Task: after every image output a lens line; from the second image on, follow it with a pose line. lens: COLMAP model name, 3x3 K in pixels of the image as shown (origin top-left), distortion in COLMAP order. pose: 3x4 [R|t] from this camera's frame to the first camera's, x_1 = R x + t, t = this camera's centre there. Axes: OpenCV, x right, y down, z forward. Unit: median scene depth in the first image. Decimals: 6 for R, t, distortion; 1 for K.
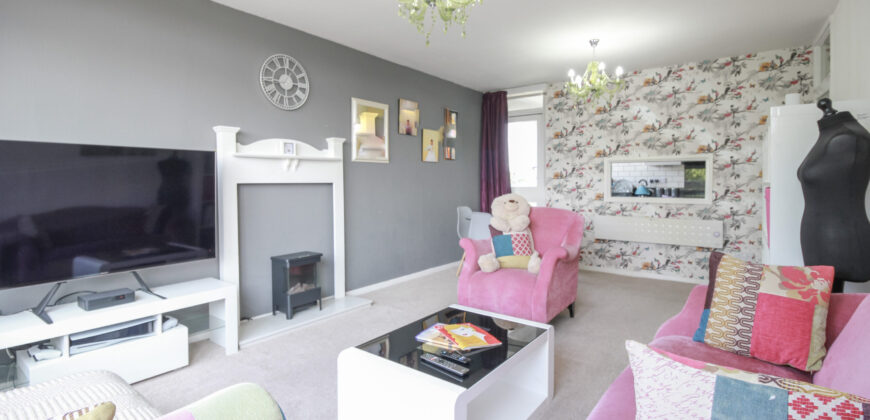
lens RADIAL K [[414.7, 0, 434.5], [0, 414.7, 190.6], [0, 0, 1]] dist [0.000308, -0.008525]
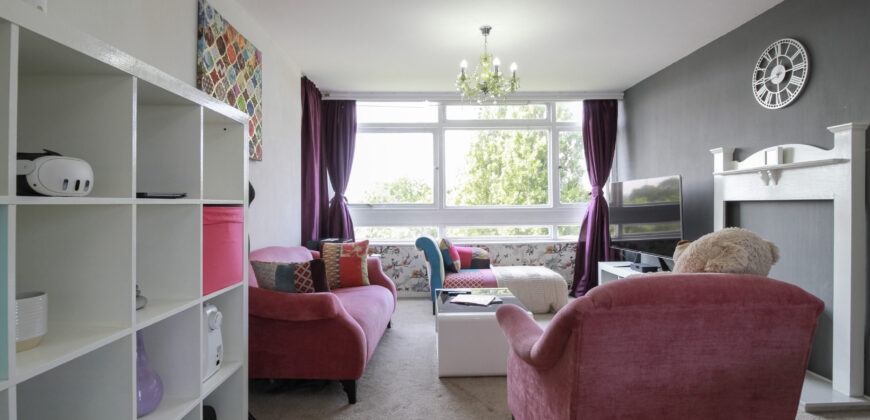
lens RADIAL K [[431.0, 0, 435.0], [0, 431.0, 210.0], [0, 0, 1]] dist [-0.001389, -0.000754]
pose [[-0.784097, 0.017211, -0.620400, 0.685944], [-0.003595, 0.999473, 0.032271, -0.024931], [0.620628, 0.027534, -0.783621, 1.256627]]
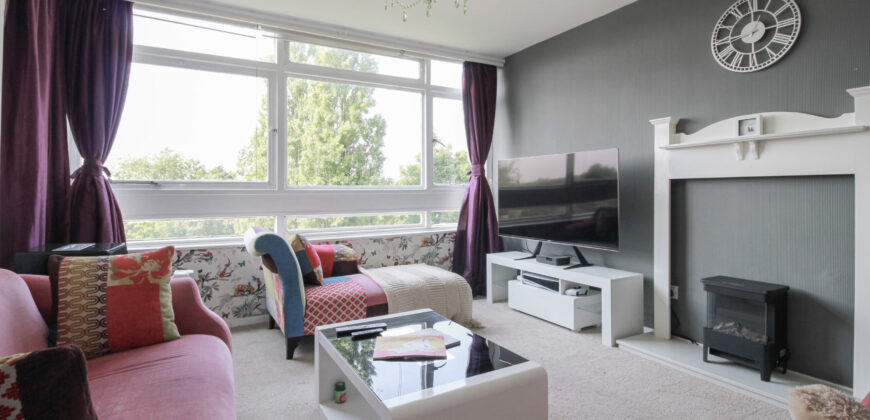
lens RADIAL K [[414.7, 0, 434.5], [0, 414.7, 190.6], [0, 0, 1]] dist [0.000308, -0.008525]
pose [[-0.392734, 0.003622, -0.919645, 0.492036], [-0.016991, 0.999793, 0.011193, 0.004575], [0.919495, 0.020022, -0.392591, 0.792632]]
